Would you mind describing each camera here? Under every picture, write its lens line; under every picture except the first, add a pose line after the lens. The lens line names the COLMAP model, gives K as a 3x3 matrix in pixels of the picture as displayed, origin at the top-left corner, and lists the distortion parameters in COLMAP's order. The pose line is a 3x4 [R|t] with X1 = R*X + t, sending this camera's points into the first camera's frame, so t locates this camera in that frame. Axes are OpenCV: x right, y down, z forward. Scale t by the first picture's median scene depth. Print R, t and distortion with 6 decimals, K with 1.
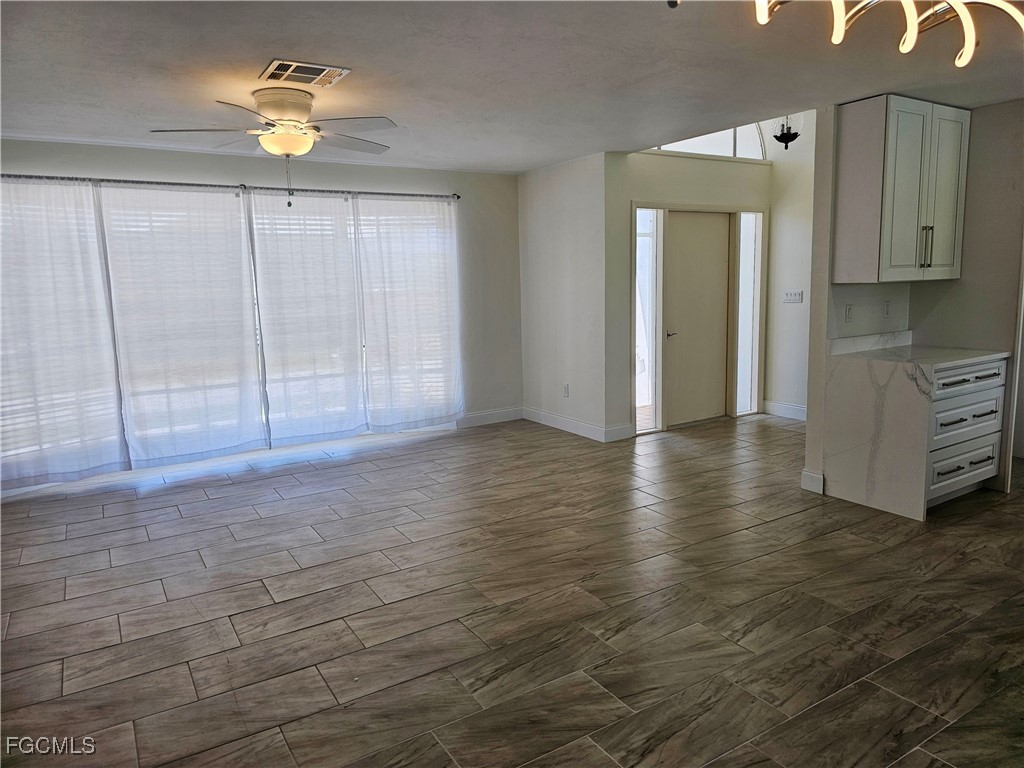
lens RADIAL K [[701.6, 0, 537.9], [0, 701.6, 368.0], [0, 0, 1]] dist [0.076297, -0.080274]
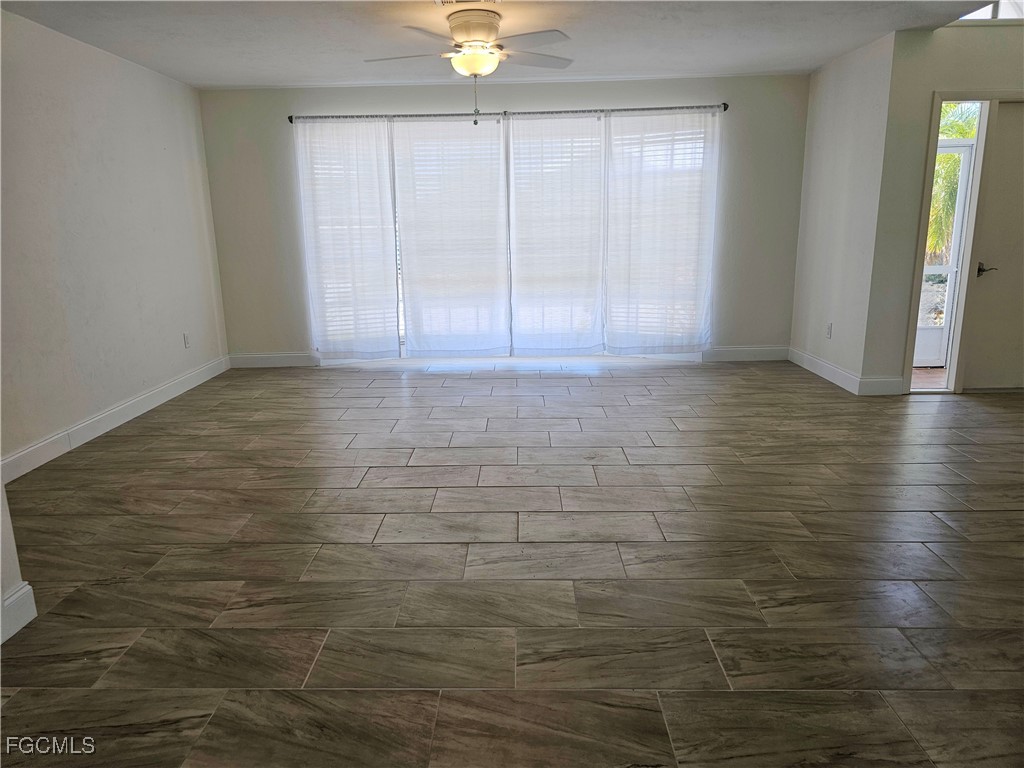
lens RADIAL K [[705.1, 0, 512.0], [0, 705.1, 384.0], [0, 0, 1]] dist [0.074299, -0.080975]
pose [[0.823539, 0.133425, -0.551345, 0.253202], [-0.073713, 0.988875, 0.129202, 0.015090], [0.562450, -0.065762, 0.824212, 0.074399]]
